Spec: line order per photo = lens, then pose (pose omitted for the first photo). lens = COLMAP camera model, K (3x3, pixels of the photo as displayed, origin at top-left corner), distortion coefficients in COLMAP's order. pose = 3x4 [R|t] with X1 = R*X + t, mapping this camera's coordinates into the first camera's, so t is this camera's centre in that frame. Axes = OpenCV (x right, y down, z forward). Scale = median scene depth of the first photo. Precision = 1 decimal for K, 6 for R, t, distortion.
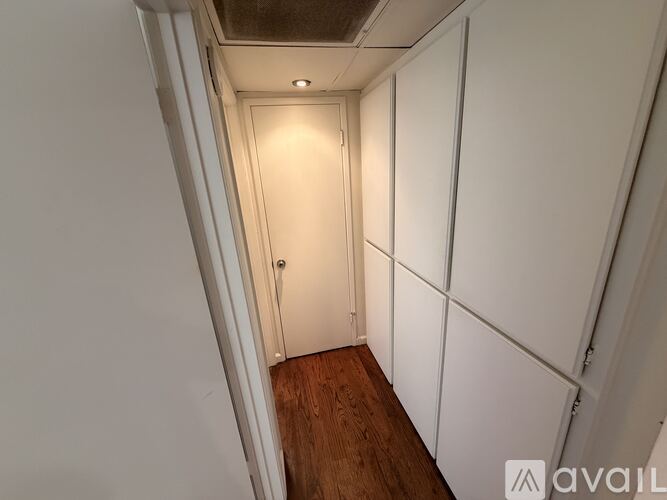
lens RADIAL K [[264.3, 0, 333.5], [0, 264.3, 250.0], [0, 0, 1]] dist [-0.000439, -0.000055]
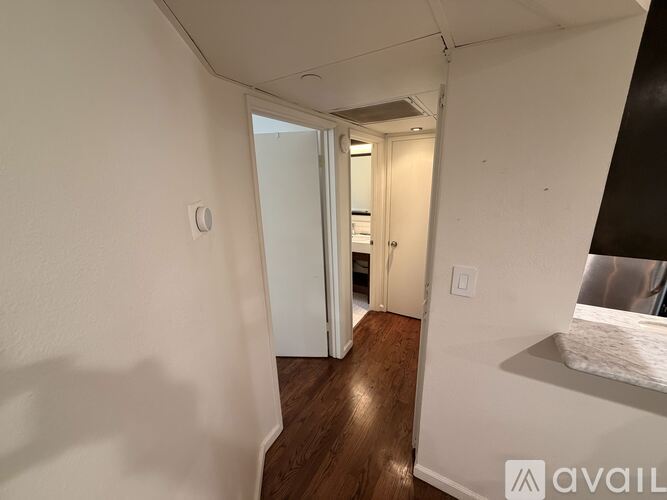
lens RADIAL K [[264.3, 0, 333.5], [0, 264.3, 250.0], [0, 0, 1]] dist [-0.000439, -0.000055]
pose [[0.723776, 0.230113, -0.650536, 0.580891], [-0.227414, 0.969633, 0.089969, 0.032785], [0.651484, 0.082824, 0.754128, -0.368603]]
